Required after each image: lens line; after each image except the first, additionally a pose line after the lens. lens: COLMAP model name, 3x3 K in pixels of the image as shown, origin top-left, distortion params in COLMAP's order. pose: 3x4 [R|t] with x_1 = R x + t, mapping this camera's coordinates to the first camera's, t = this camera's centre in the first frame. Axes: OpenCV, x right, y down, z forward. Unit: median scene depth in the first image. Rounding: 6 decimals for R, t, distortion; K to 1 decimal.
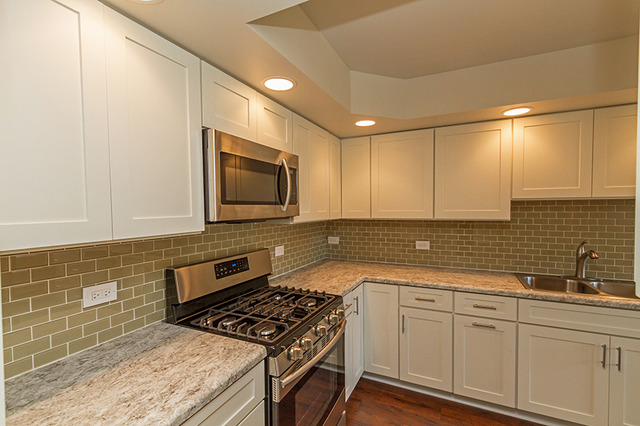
lens RADIAL K [[289.2, 0, 318.9], [0, 289.2, 217.1], [0, 0, 1]] dist [-0.000242, 0.000068]
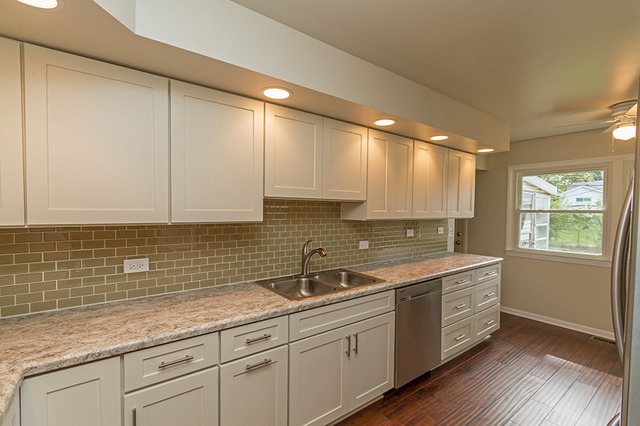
lens RADIAL K [[289.2, 0, 318.9], [0, 289.2, 217.1], [0, 0, 1]] dist [-0.000242, 0.000068]
pose [[0.464493, -0.008033, 0.885540, -0.011488], [0.015628, 0.999877, 0.000873, -0.001766], [-0.885439, 0.013434, 0.464561, 0.477264]]
